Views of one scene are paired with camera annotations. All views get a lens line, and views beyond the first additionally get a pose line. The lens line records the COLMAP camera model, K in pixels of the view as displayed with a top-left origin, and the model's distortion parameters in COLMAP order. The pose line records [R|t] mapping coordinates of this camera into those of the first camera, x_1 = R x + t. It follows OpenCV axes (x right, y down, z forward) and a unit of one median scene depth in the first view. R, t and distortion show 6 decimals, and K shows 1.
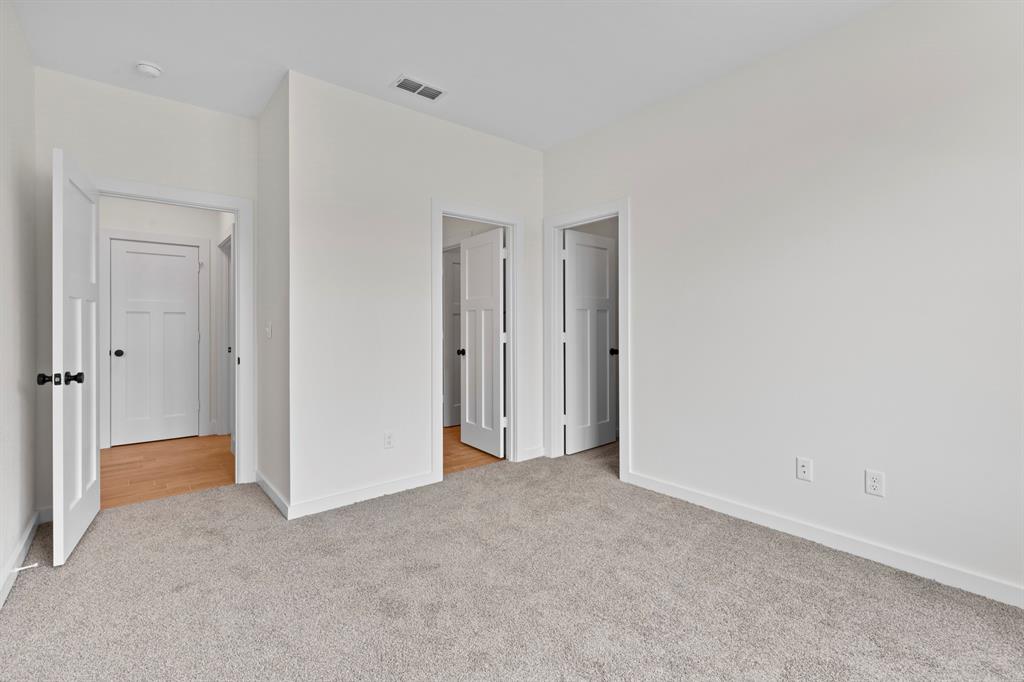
lens RADIAL K [[461.5, 0, 509.3], [0, 461.5, 328.1], [0, 0, 1]] dist [0.003301, -0.000364]
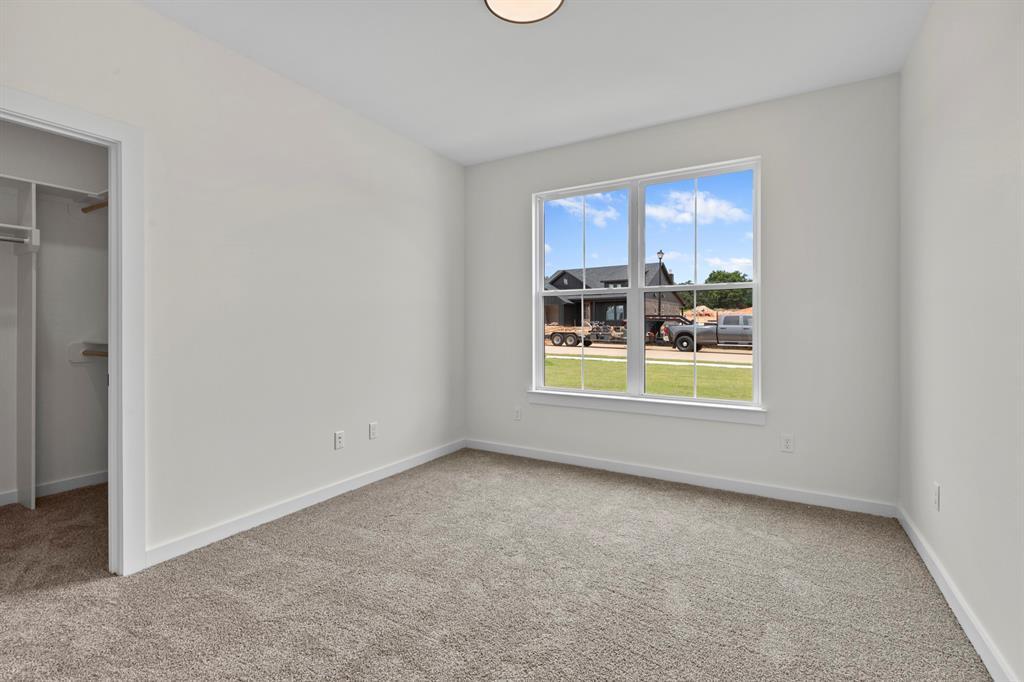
lens RADIAL K [[461.5, 0, 509.3], [0, 461.5, 328.1], [0, 0, 1]] dist [0.003301, -0.000364]
pose [[-0.351831, 0.004754, 0.936051, -0.641052], [0.006148, 0.999977, -0.002768, 0.004030], [-0.936043, 0.004782, -0.351853, 0.905238]]
